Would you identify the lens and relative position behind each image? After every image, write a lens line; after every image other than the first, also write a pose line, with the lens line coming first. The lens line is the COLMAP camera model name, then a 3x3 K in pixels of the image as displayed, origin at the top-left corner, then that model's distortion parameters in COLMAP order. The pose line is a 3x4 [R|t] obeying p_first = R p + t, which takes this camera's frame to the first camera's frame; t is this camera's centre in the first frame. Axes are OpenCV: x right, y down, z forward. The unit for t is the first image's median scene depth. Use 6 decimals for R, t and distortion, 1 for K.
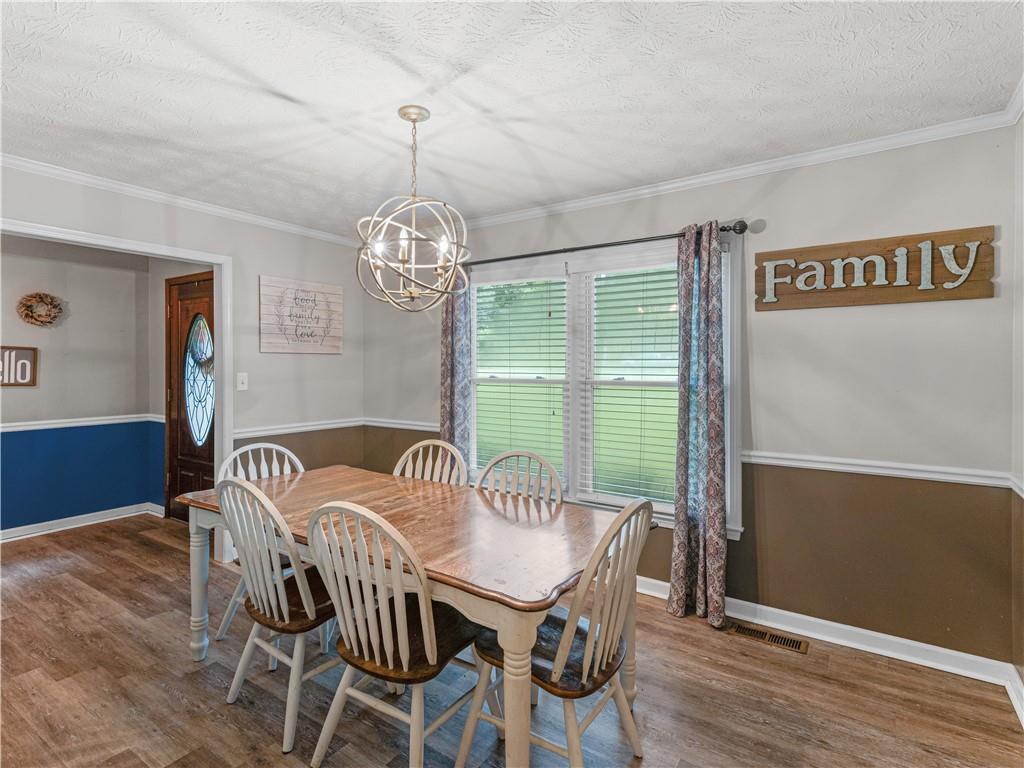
lens RADIAL K [[515.2, 0, 516.8], [0, 515.2, 369.9], [0, 0, 1]] dist [0.015979, 0.000076]
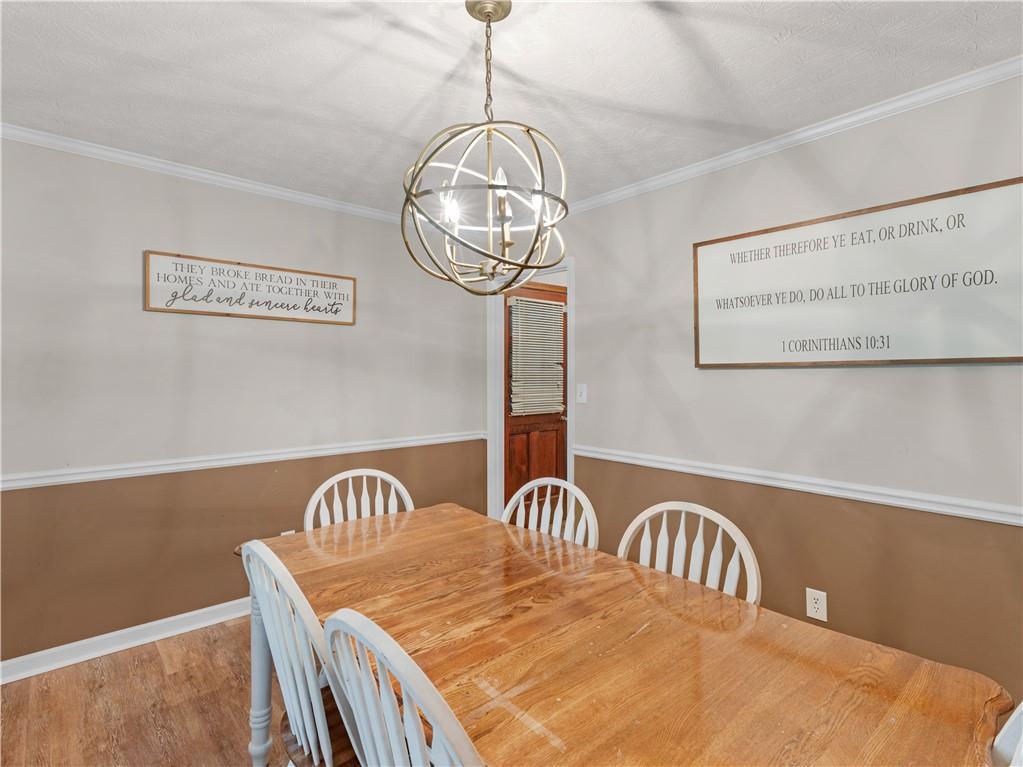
lens RADIAL K [[522.6, 0, 537.2], [0, 522.6, 377.4], [0, 0, 1]] dist [0.017827, -0.000212]
pose [[-0.974356, -0.006696, 0.224913, -0.379173], [-0.002682, 0.999832, 0.018148, -0.014293], [-0.224997, 0.017080, -0.974210, 1.507670]]
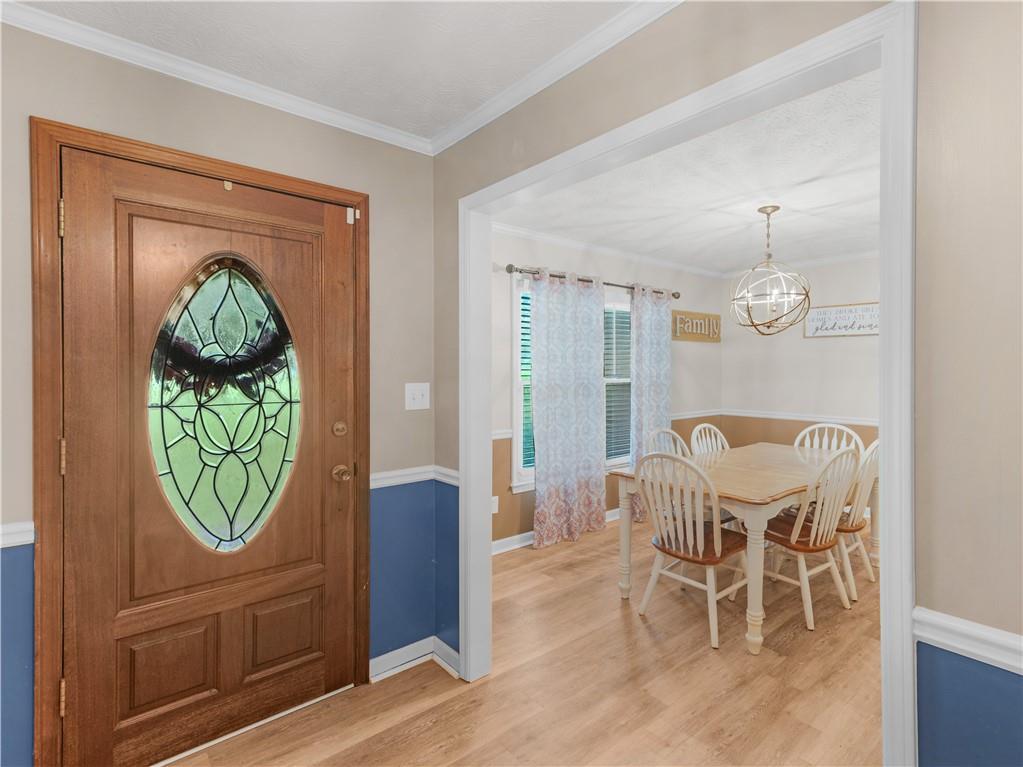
lens RADIAL K [[519.8, 0, 500.3], [0, 519.8, 372.3], [0, 0, 1]] dist [0.022535, -0.000235]
pose [[0.296933, -0.010005, 0.954846, -1.771395], [0.007730, 0.999938, 0.008073, -0.017170], [-0.954867, 0.004984, 0.296991, 1.178600]]
